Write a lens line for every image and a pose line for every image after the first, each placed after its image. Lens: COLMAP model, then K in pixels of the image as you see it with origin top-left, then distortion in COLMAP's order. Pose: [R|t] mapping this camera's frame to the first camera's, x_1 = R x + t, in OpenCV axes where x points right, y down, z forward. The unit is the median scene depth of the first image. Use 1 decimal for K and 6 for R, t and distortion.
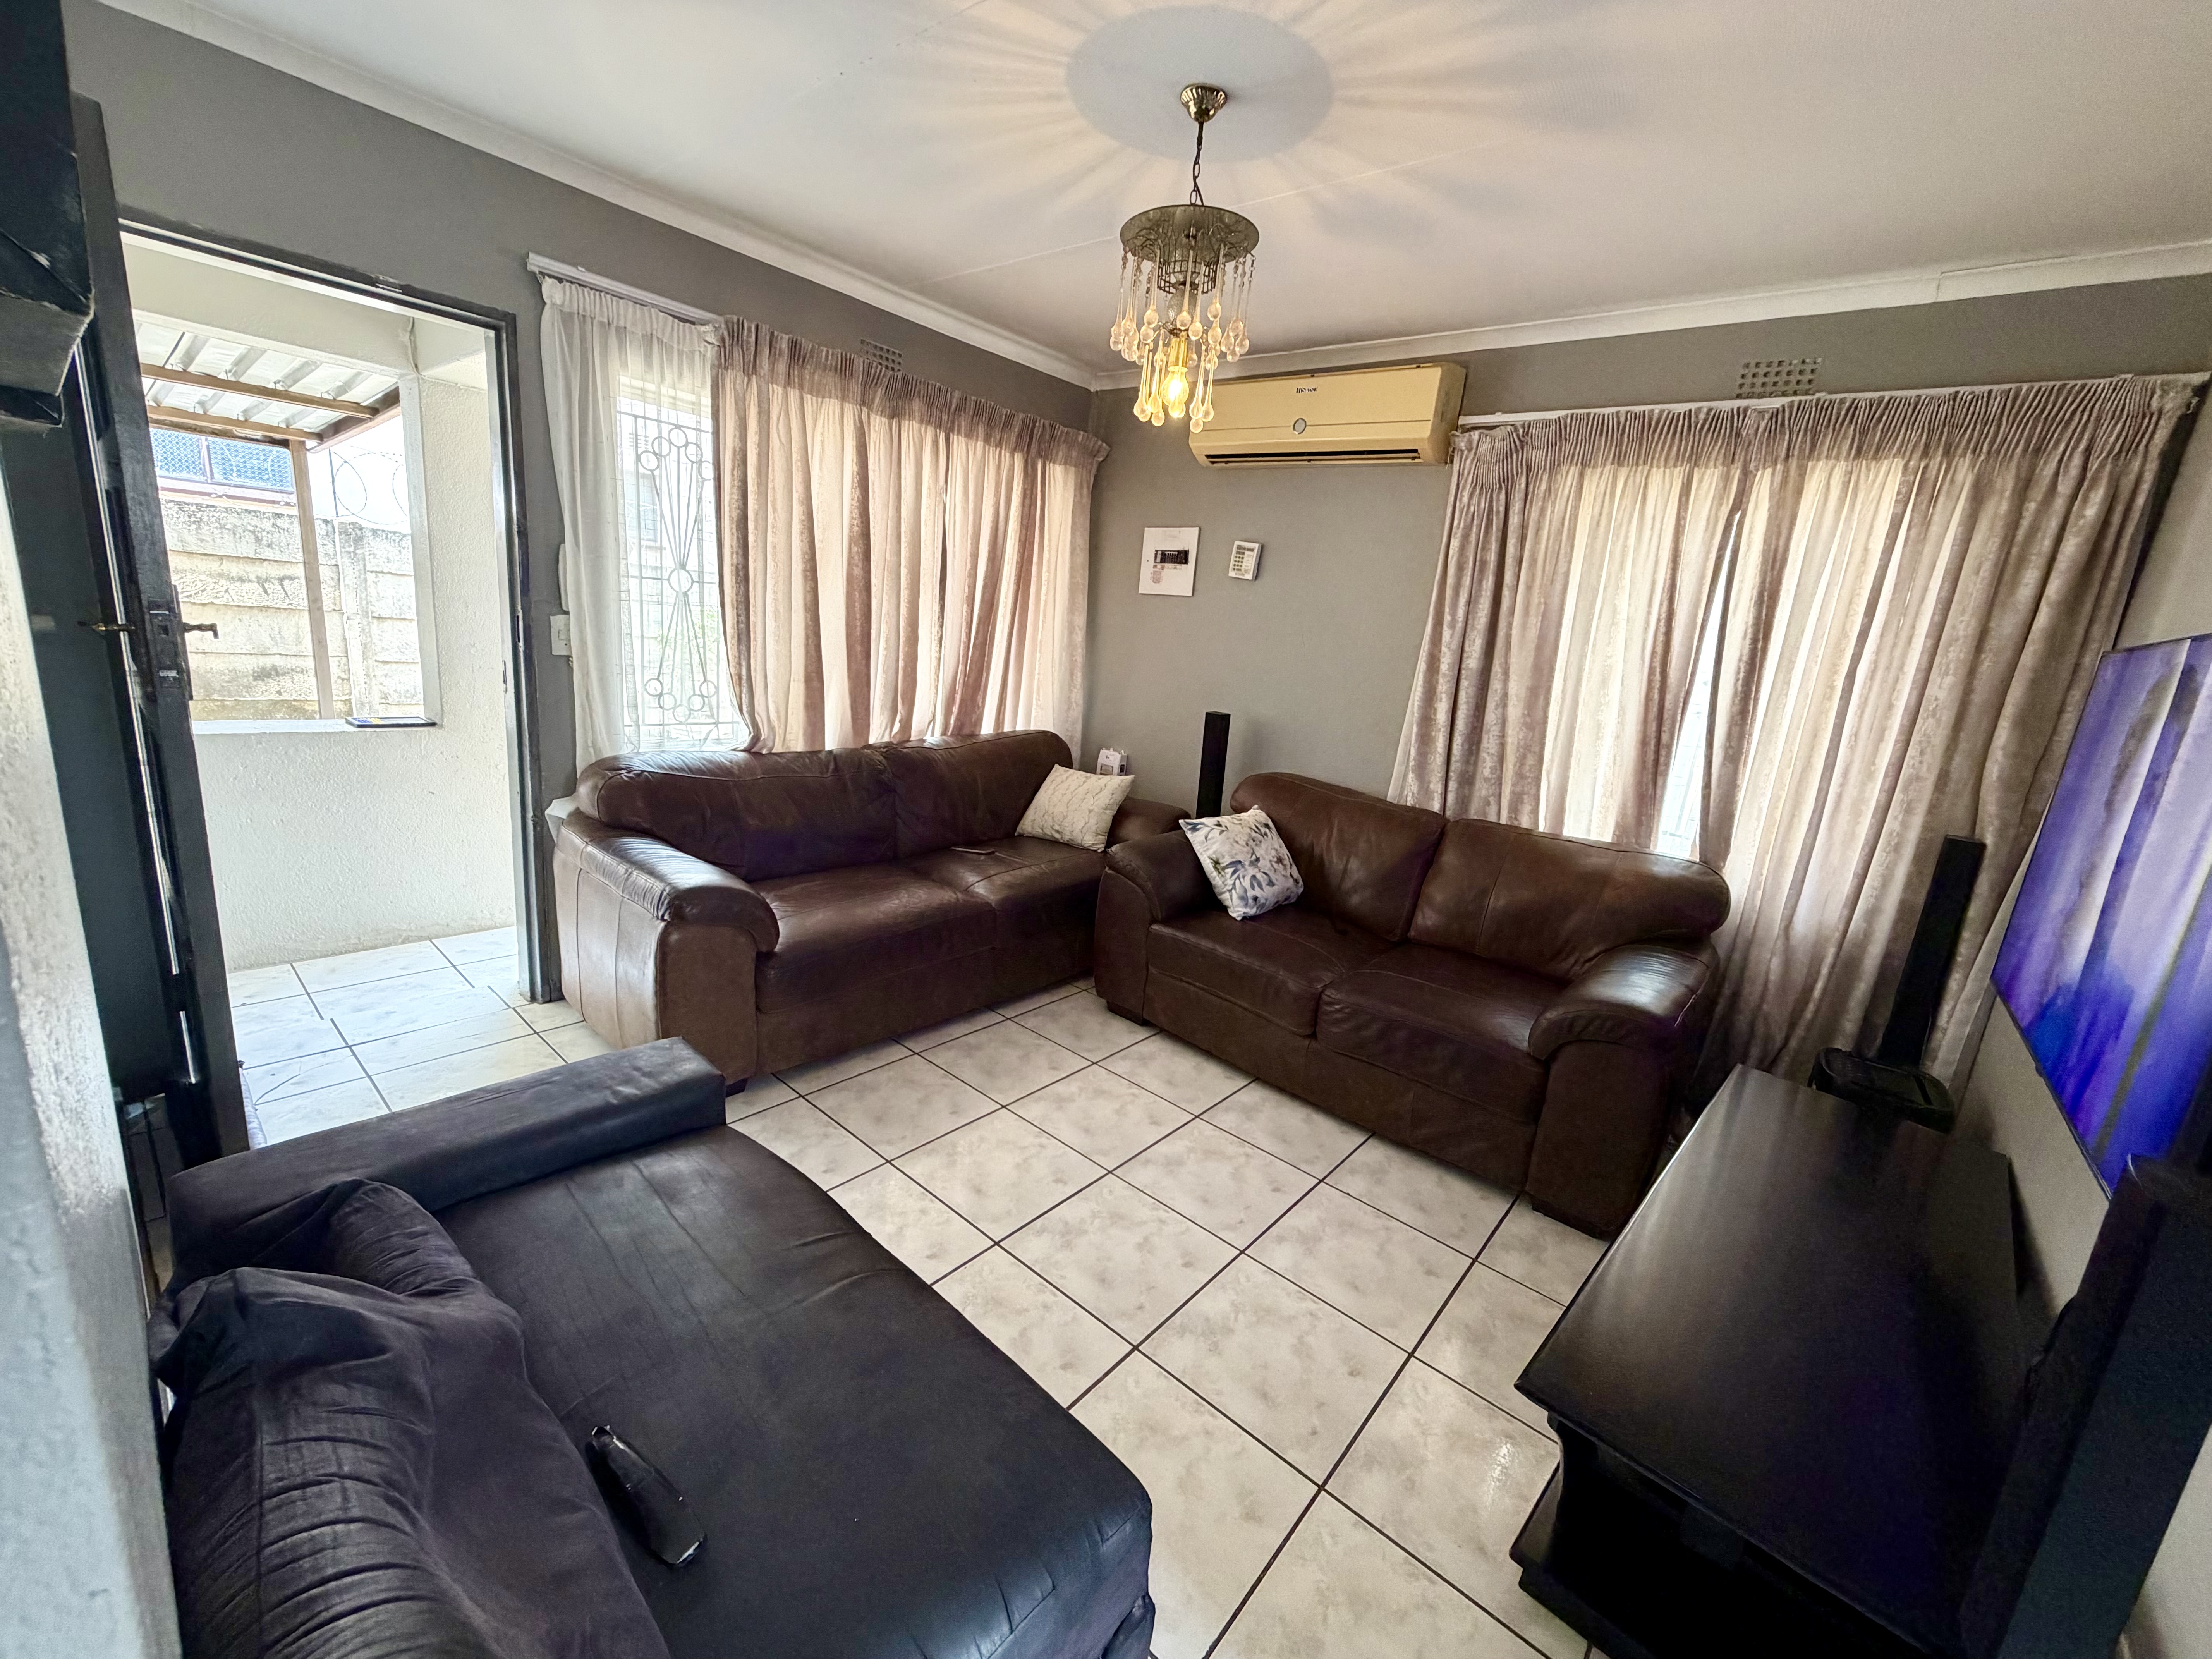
lens RADIAL K [[885.4, 0, 1096.6], [0, 885.4, 827.0], [0, 0, 1]] dist [-0.001810, 0.000135]
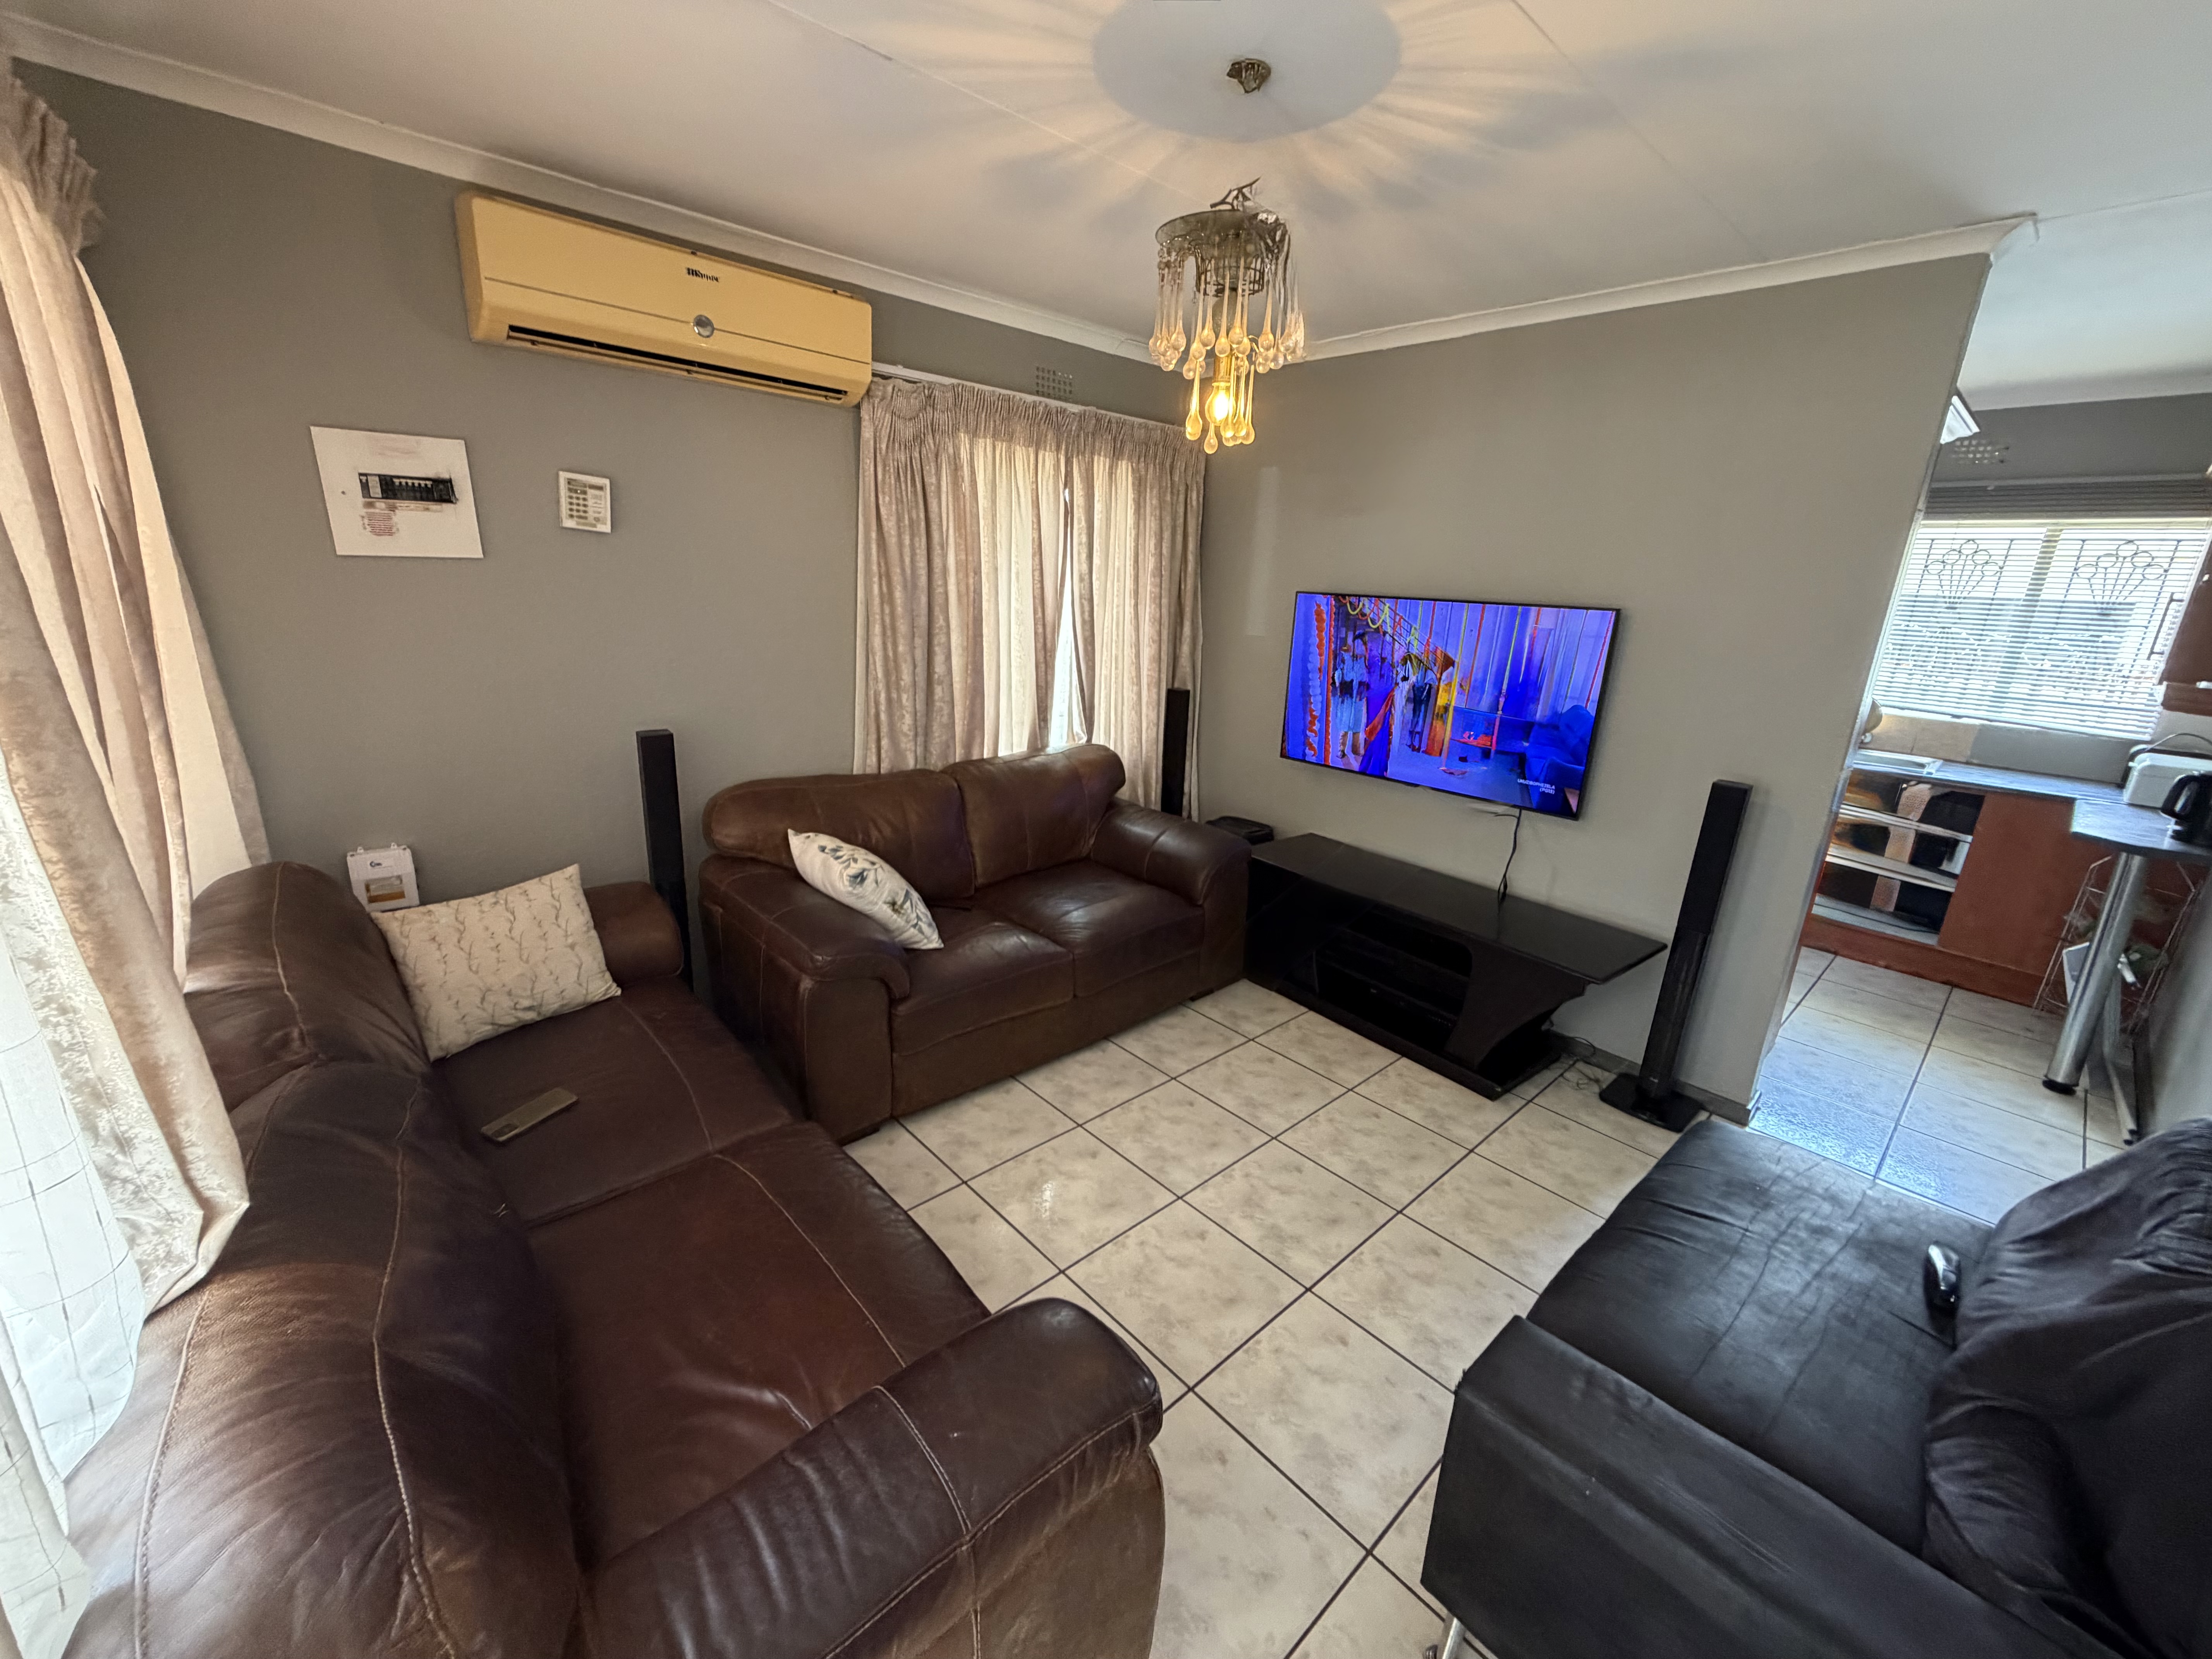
lens RADIAL K [[880.3, 0, 1106.0], [0, 880.3, 829.5], [0, 0, 1]] dist [-0.000562, -0.000029]
pose [[0.122994, -0.368268, 0.921548, -0.641958], [0.193344, 0.919697, 0.341724, -0.299791], [-0.973391, 0.136146, 0.184320, 0.703992]]
